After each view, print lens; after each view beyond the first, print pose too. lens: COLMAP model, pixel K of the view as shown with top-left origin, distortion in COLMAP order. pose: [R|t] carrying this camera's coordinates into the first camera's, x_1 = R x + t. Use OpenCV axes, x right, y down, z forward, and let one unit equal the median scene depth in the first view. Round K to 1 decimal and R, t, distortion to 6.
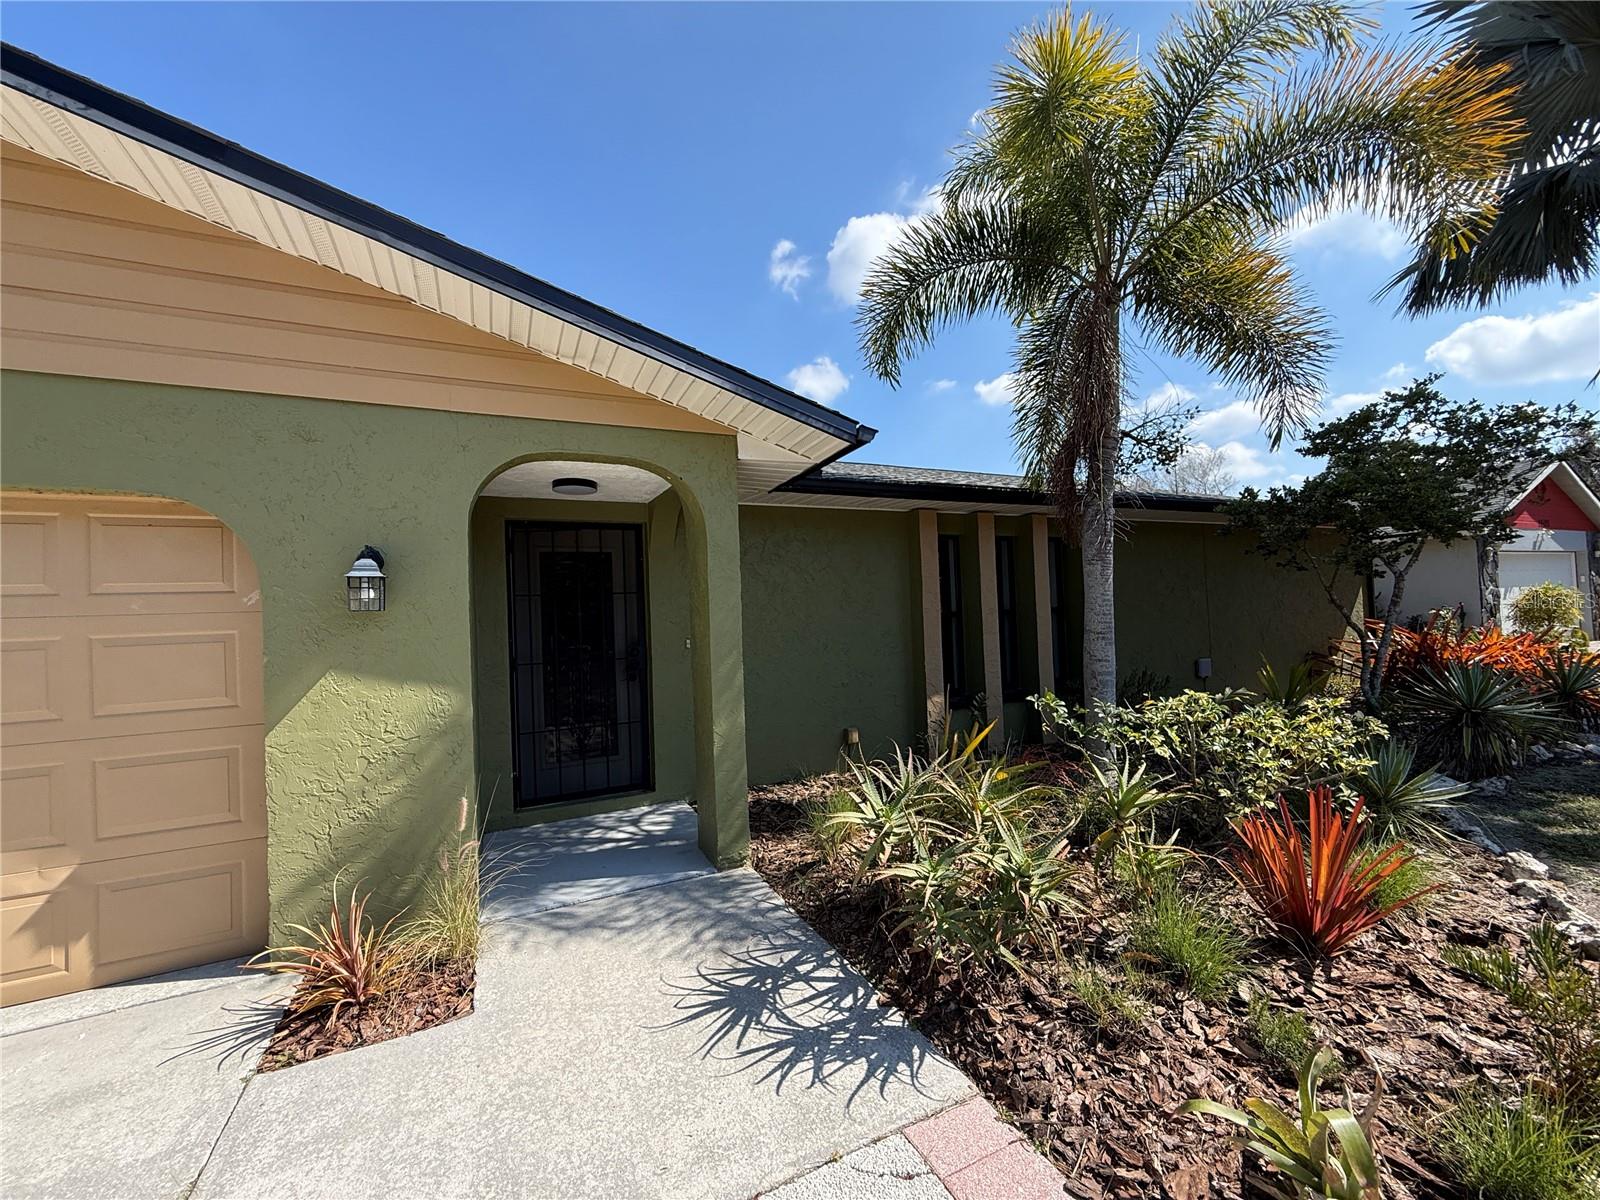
lens RADIAL K [[635.4, 0, 802.9], [0, 635.4, 612.8], [0, 0, 1]] dist [-0.000566, -0.000326]
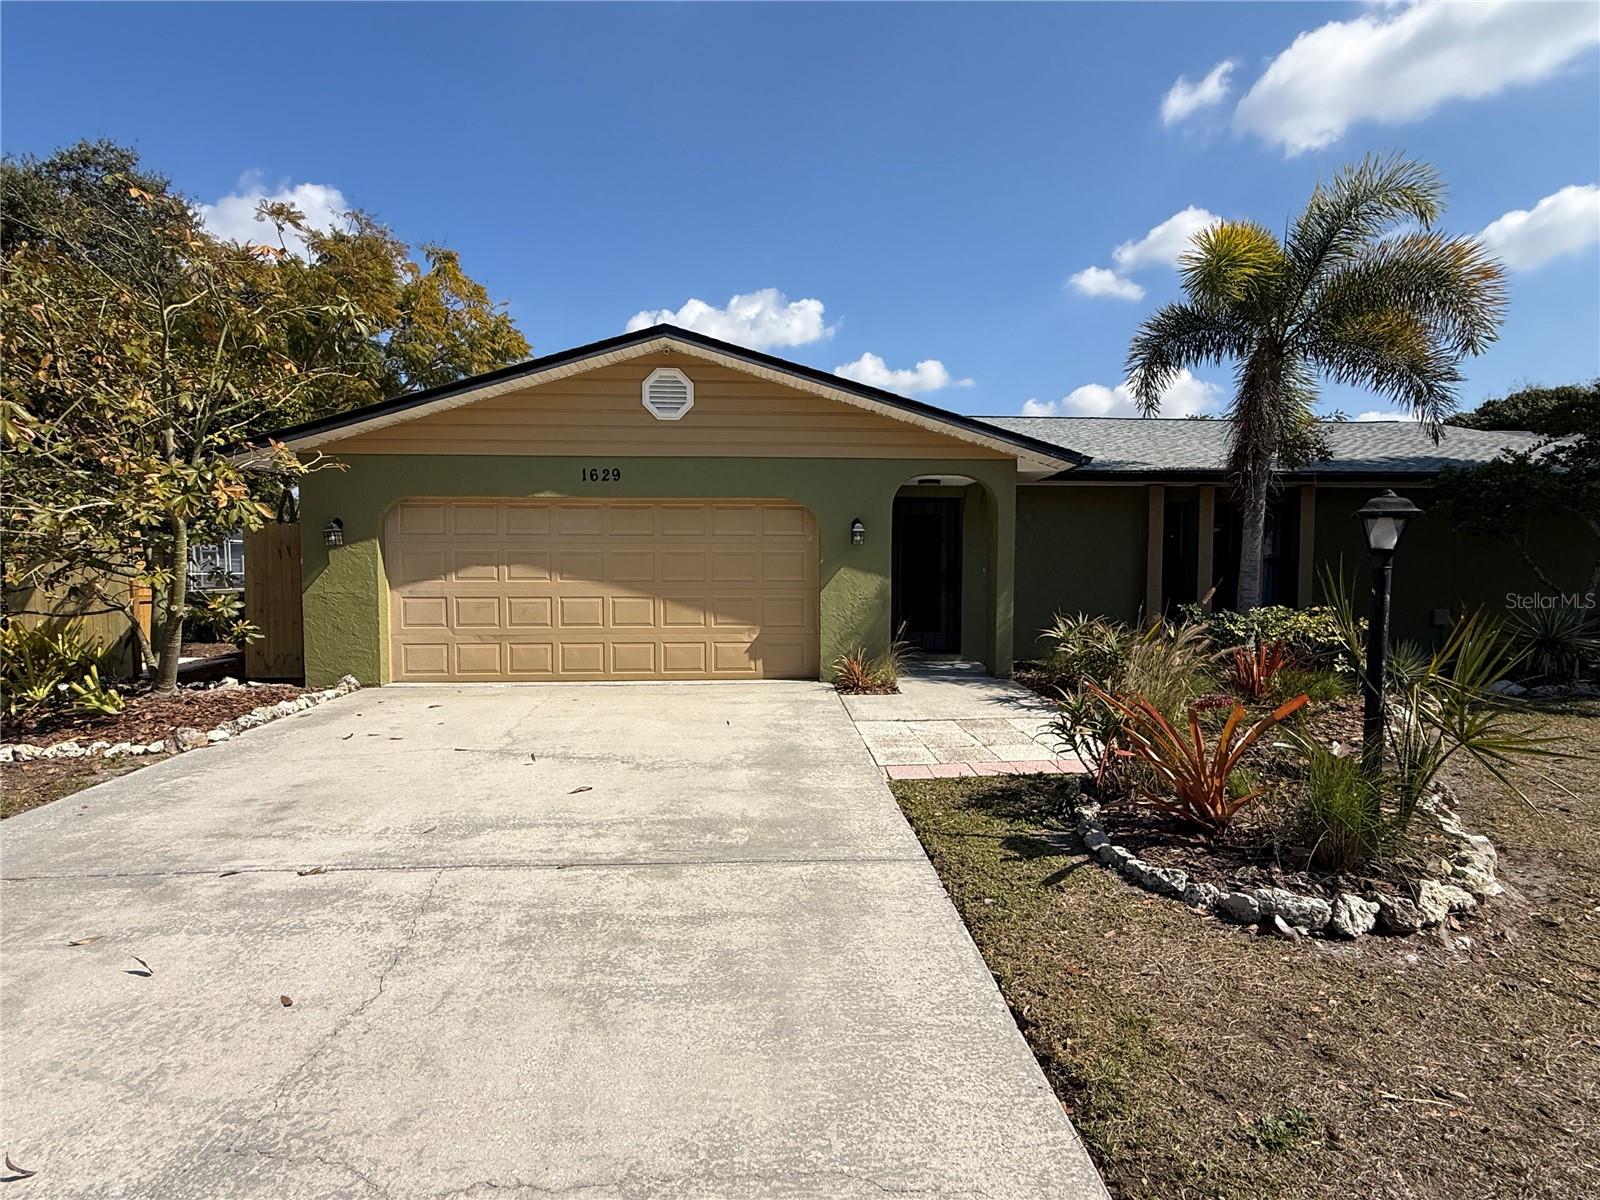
lens RADIAL K [[801.0, 0, 799.2], [0, 801.0, 606.2], [0, 0, 1]] dist [0.026143, 0.000917]
pose [[0.913337, 0.069785, -0.401180, 0.296506], [-0.034621, 0.994946, 0.094251, -0.040299], [0.405730, -0.072194, 0.911137, -1.515119]]
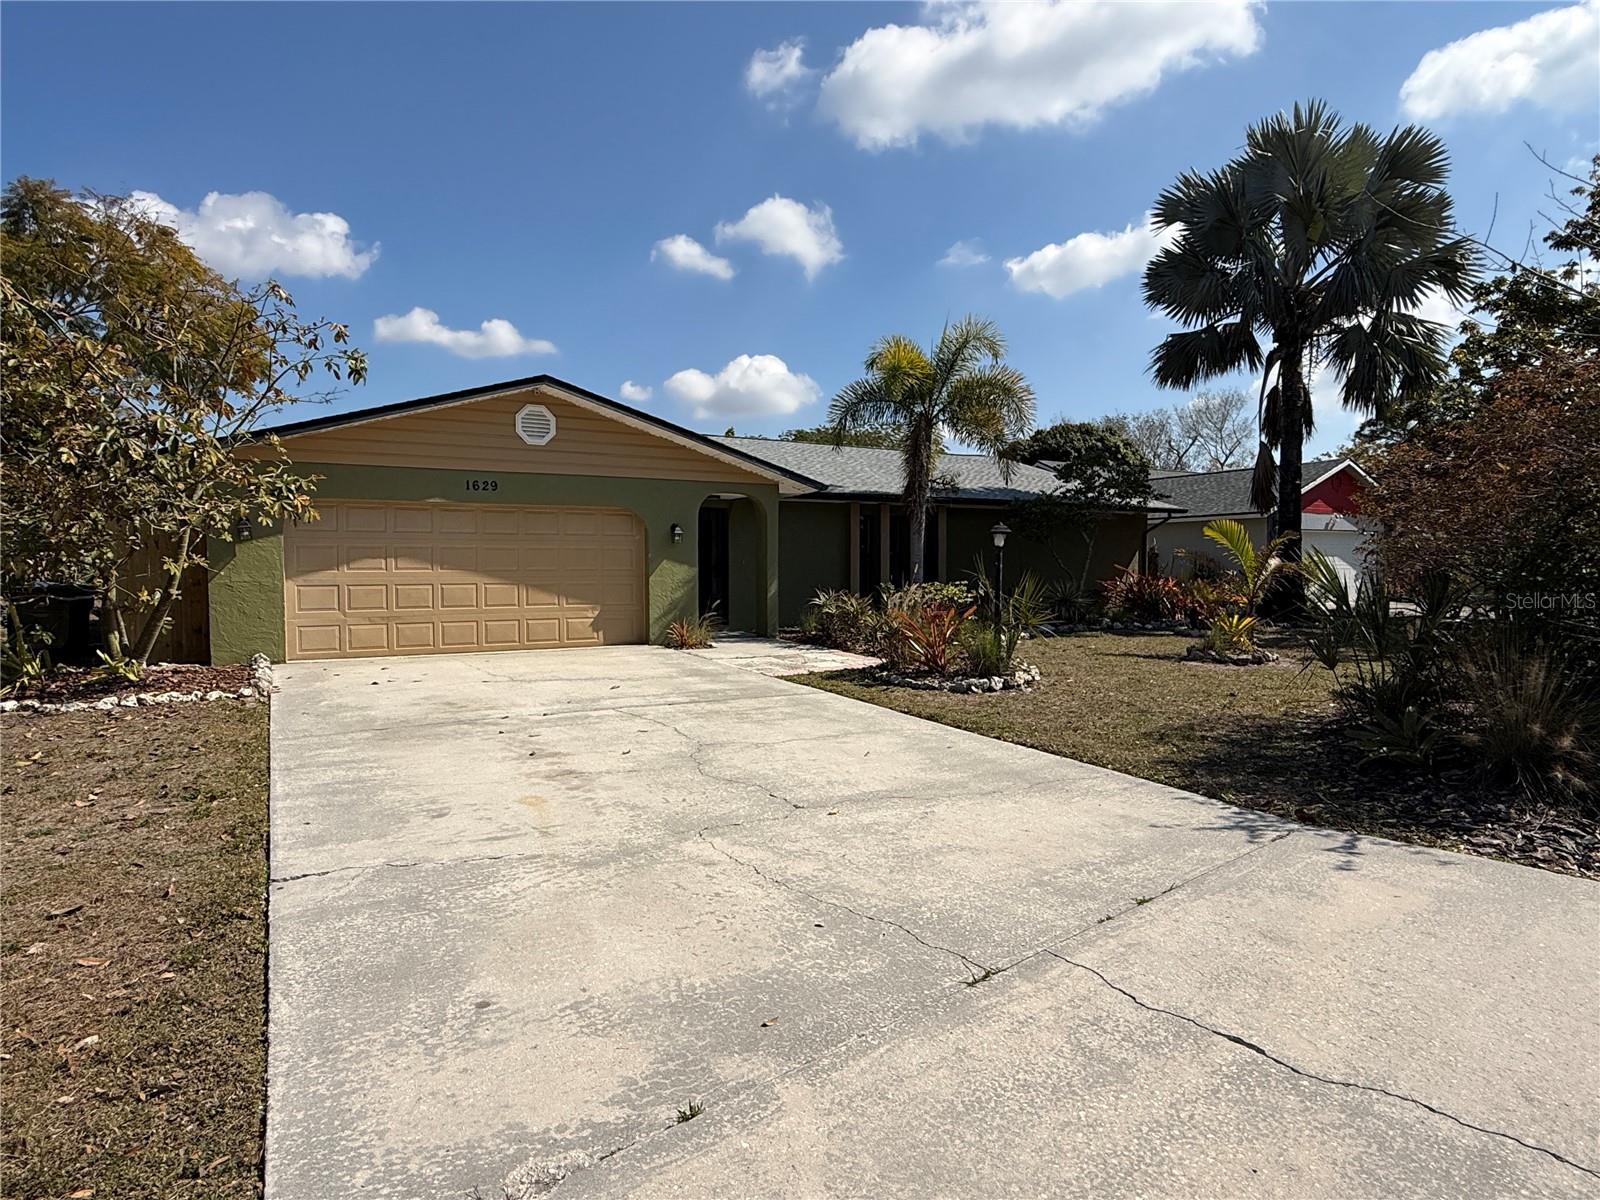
lens RADIAL K [[949.2, 0, 802.5], [0, 949.2, 610.1], [0, 0, 1]] dist [0.042245, 0.001680]
pose [[0.998290, 0.040075, 0.042547, -0.163599], [-0.042796, 0.996960, 0.065102, -0.003516], [-0.039808, -0.066811, 0.996971, -3.169137]]
